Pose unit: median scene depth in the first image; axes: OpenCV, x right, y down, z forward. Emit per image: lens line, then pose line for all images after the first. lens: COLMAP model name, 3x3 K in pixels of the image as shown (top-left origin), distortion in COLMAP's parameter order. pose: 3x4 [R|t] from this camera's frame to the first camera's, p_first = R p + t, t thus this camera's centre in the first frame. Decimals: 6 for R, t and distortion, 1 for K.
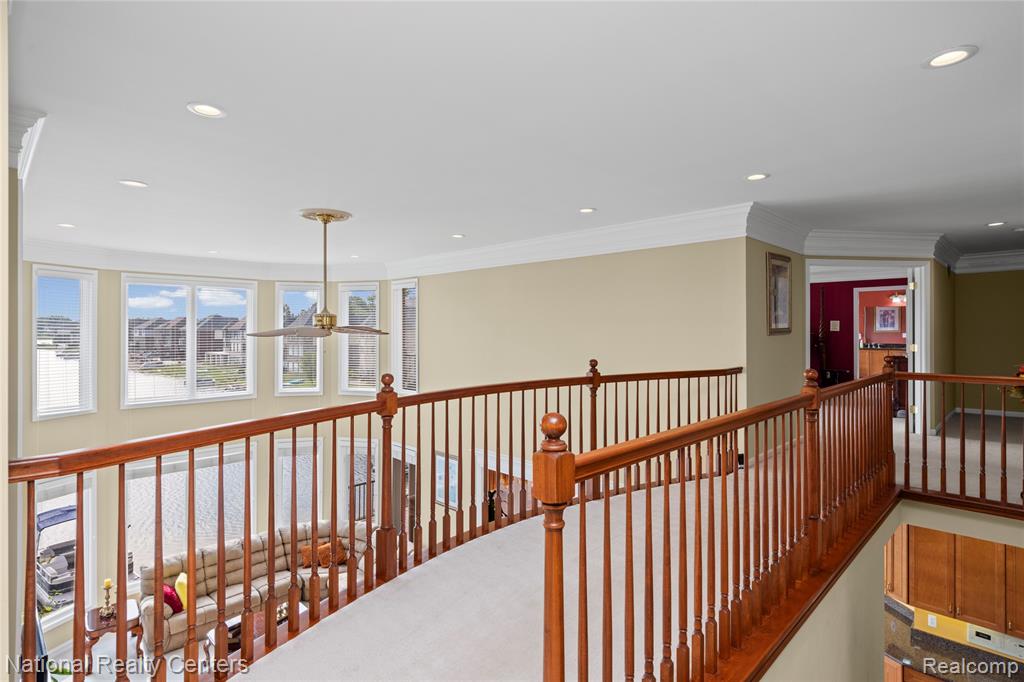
lens RADIAL K [[523.8, 0, 511.3], [0, 523.8, 335.9], [0, 0, 1]] dist [0.001462, -0.002249]
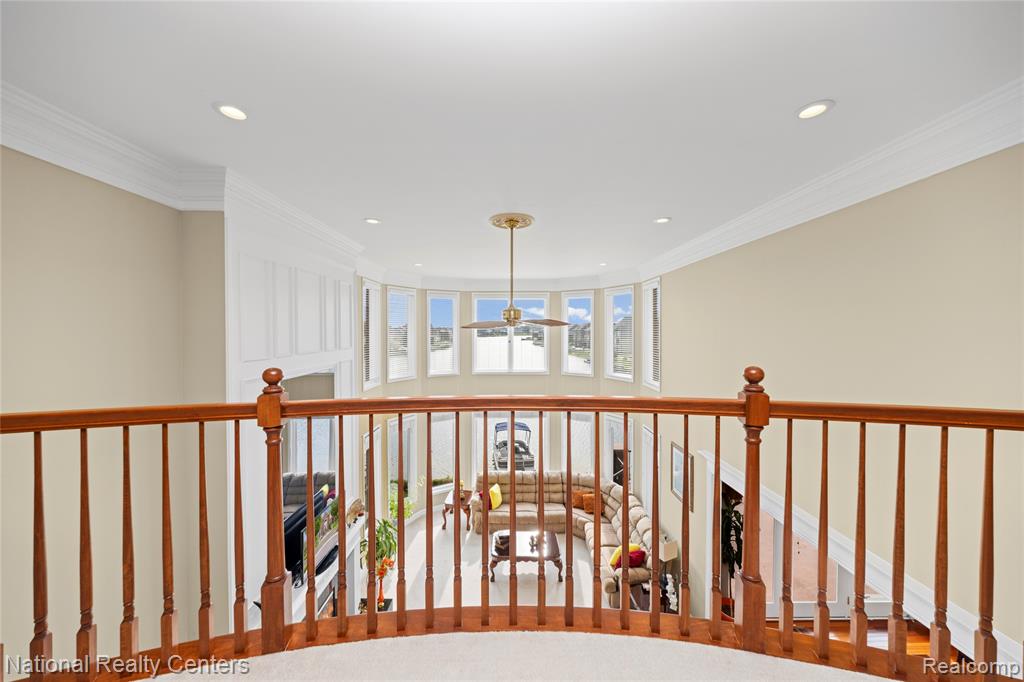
lens RADIAL K [[343.4, 0, 511.4], [0, 343.4, 337.4], [0, 0, 1]] dist [0.000227, 0.000013]
pose [[0.705565, 0.013415, -0.708518, 0.176447], [-0.007642, 0.999907, 0.011321, 0.012426], [0.708604, -0.002573, 0.705602, 0.486931]]
